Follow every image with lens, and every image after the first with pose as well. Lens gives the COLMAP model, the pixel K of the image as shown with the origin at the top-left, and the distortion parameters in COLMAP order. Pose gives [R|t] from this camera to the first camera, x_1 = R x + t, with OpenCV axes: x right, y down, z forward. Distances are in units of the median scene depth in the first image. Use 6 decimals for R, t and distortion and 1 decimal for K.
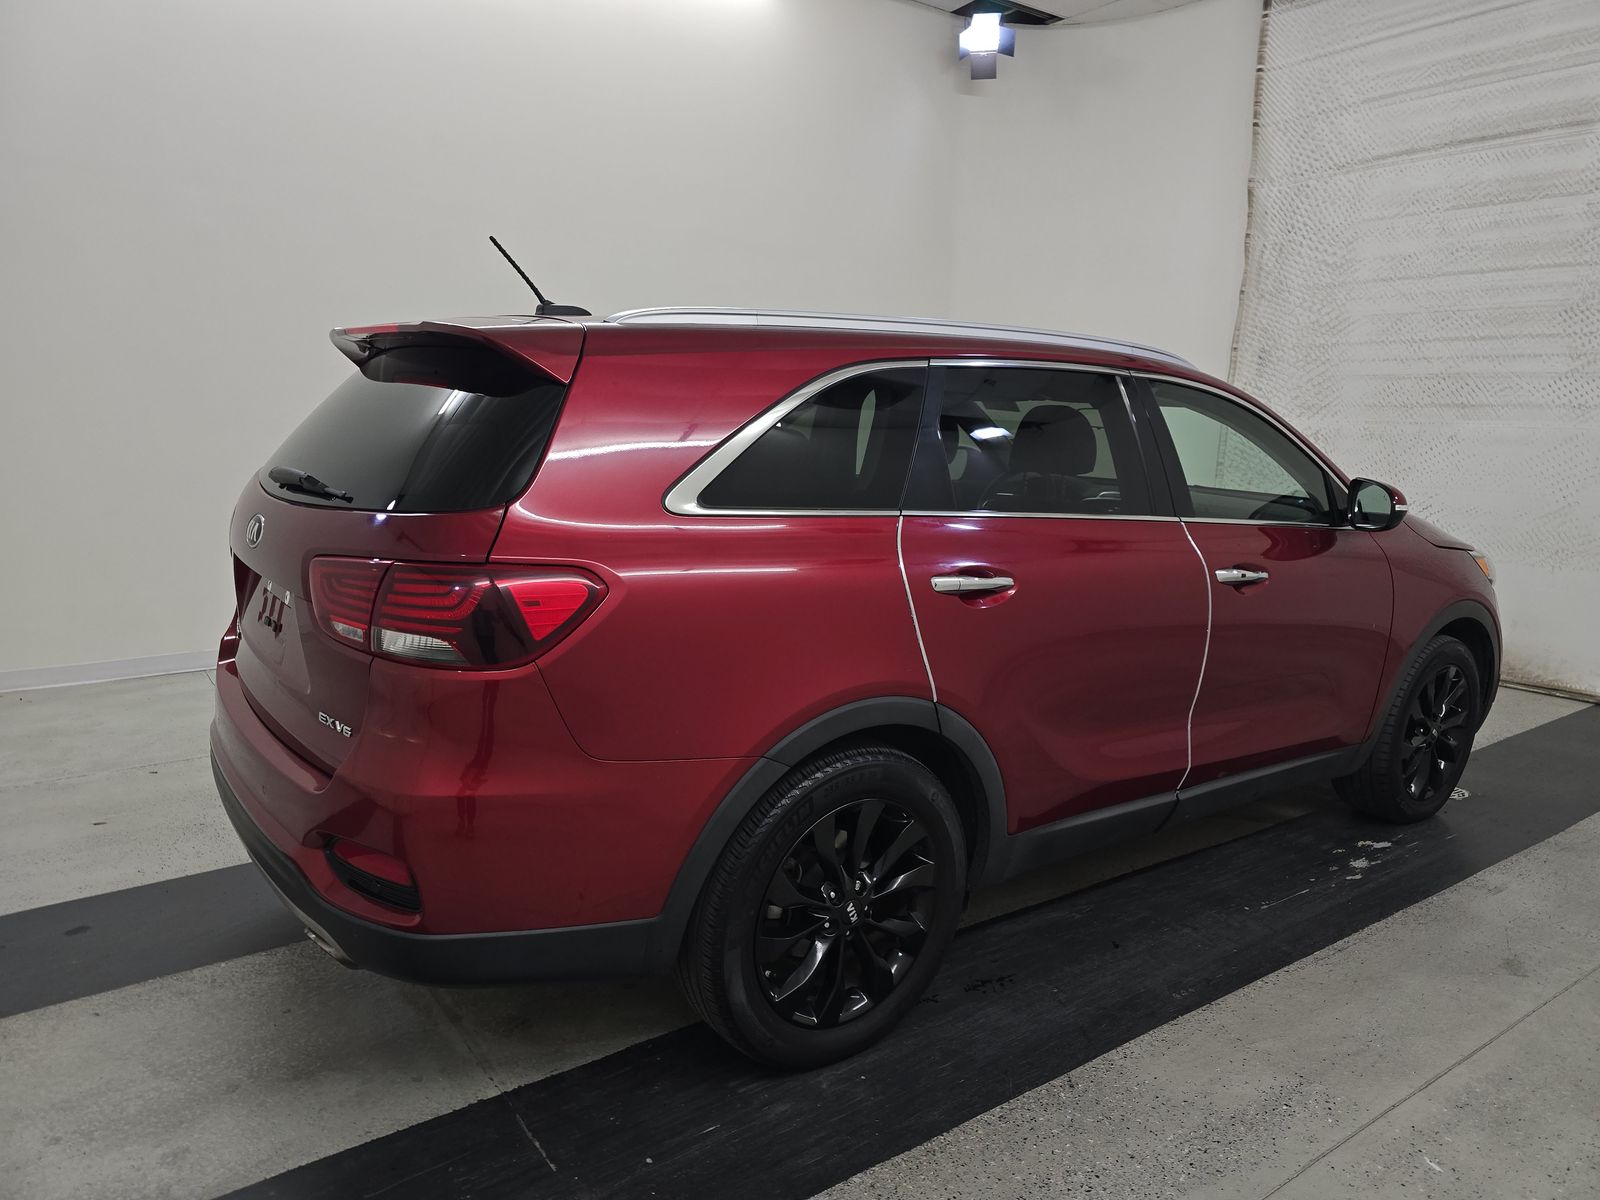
lens RADIAL K [[1078.1, 0, 798.3], [0, 1078.1, 597.4], [0, 0, 1]] dist [0.035485, -0.027179]
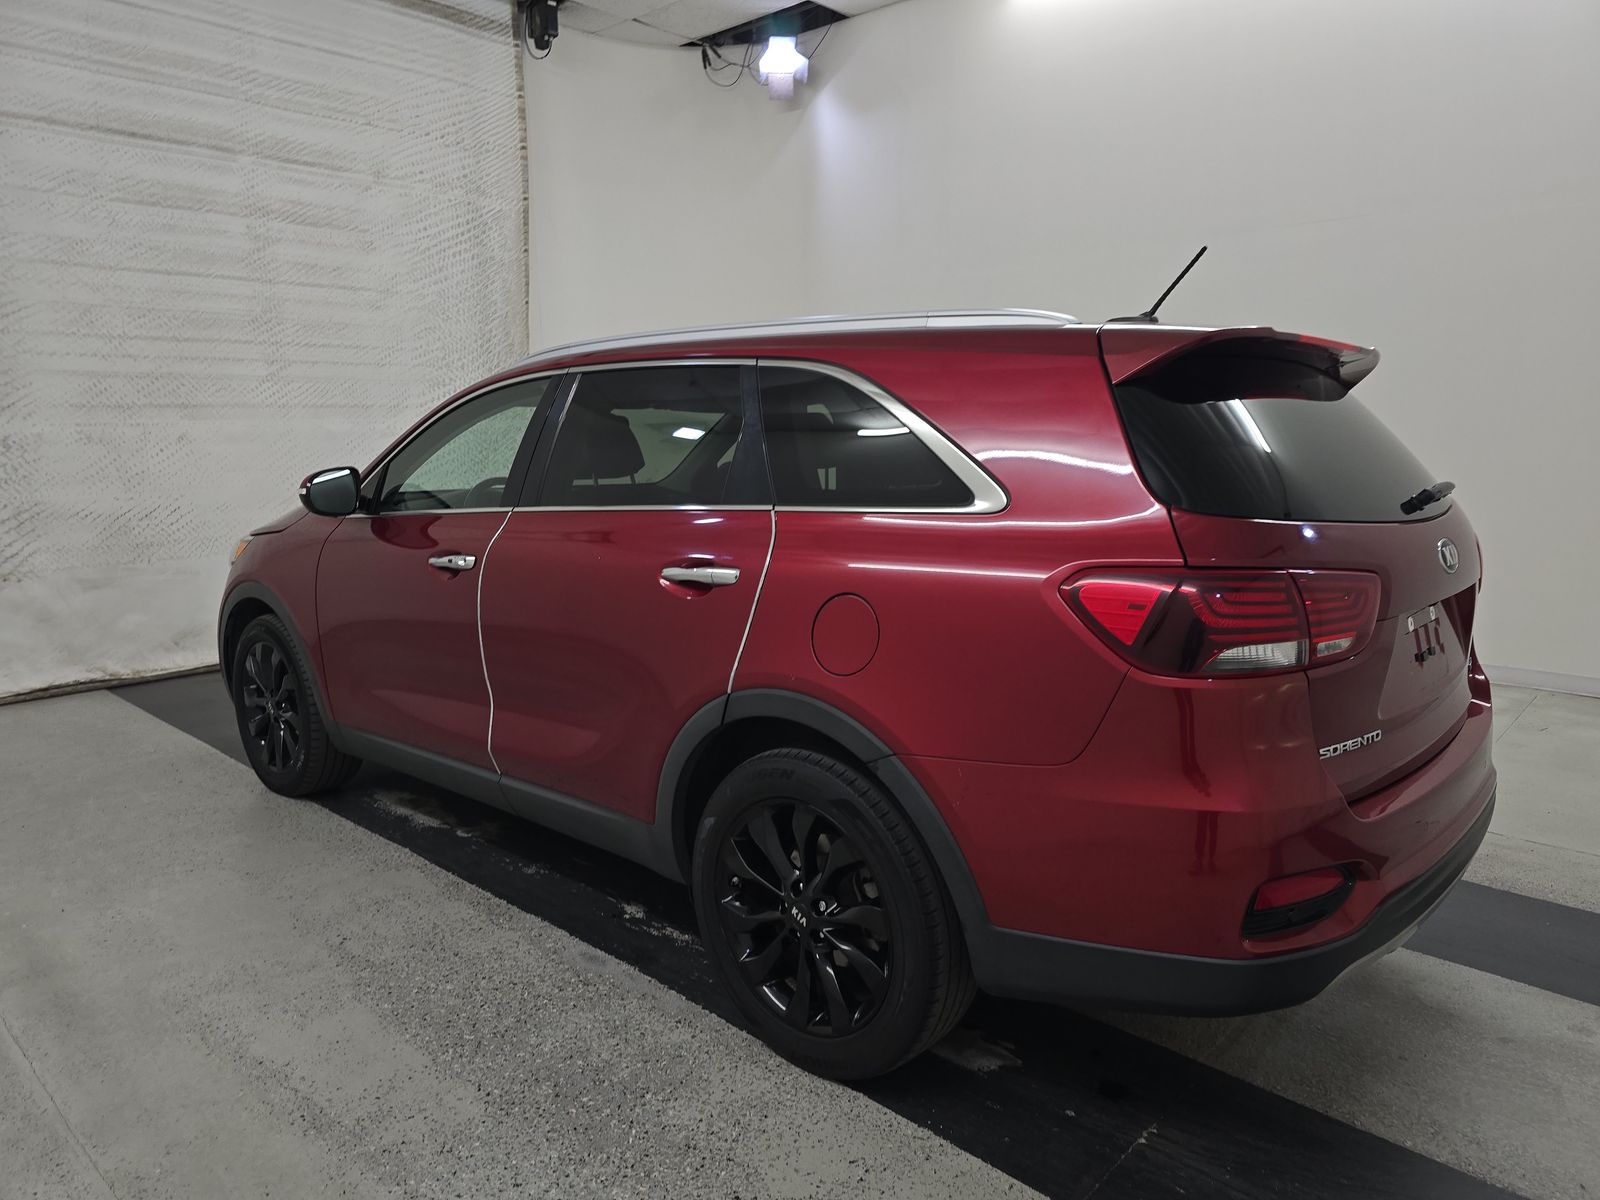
lens RADIAL K [[1078.1, 0, 801.3], [0, 1078.1, 595.9], [0, 0, 1]] dist [0.035485, -0.027179]
pose [[-0.207956, -0.172613, 0.962787, -0.498093], [0.175525, 0.961743, 0.210338, -0.117970], [-0.962261, 0.212734, -0.169702, 0.655317]]
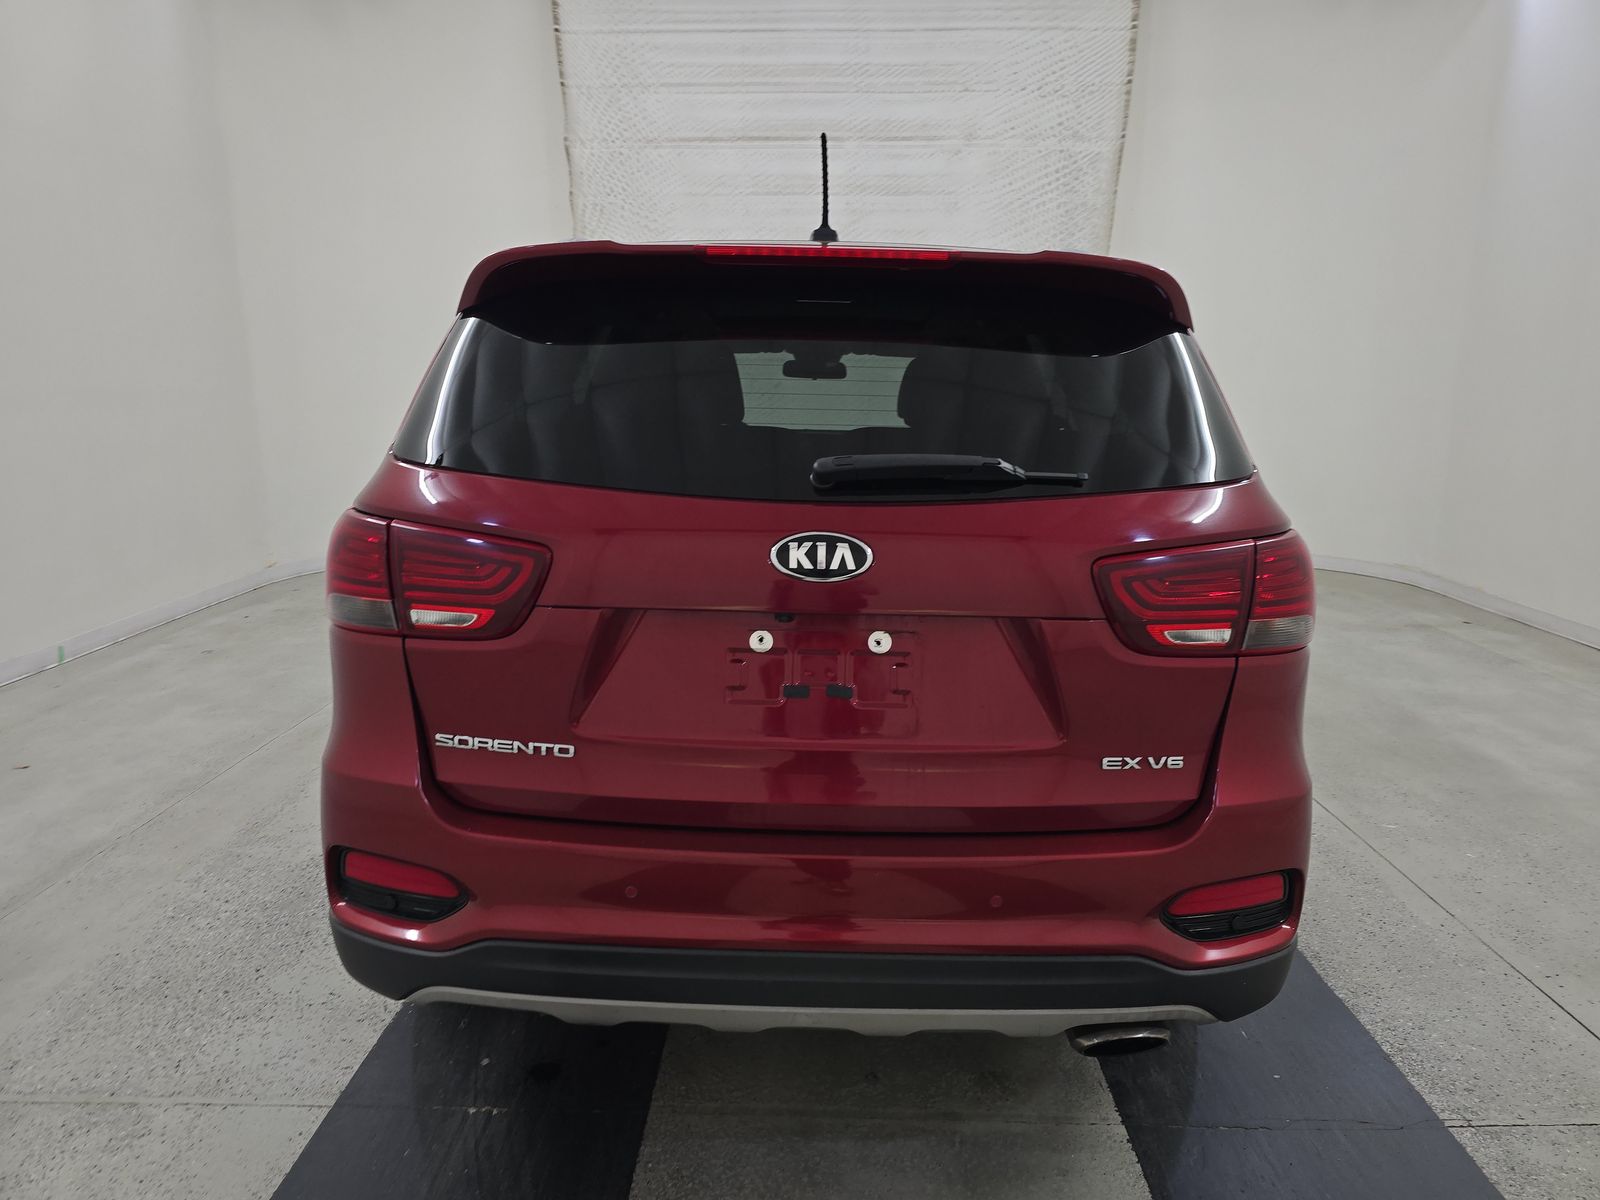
lens RADIAL K [[1078.1, 0, 800.1], [0, 1078.1, 601.0], [0, 0, 1]] dist [0.035485, -0.027179]
pose [[0.590424, -0.182470, 0.786196, -0.398203], [0.147472, 0.982099, 0.117188, -0.043161], [-0.793506, 0.046751, 0.606764, 0.242307]]
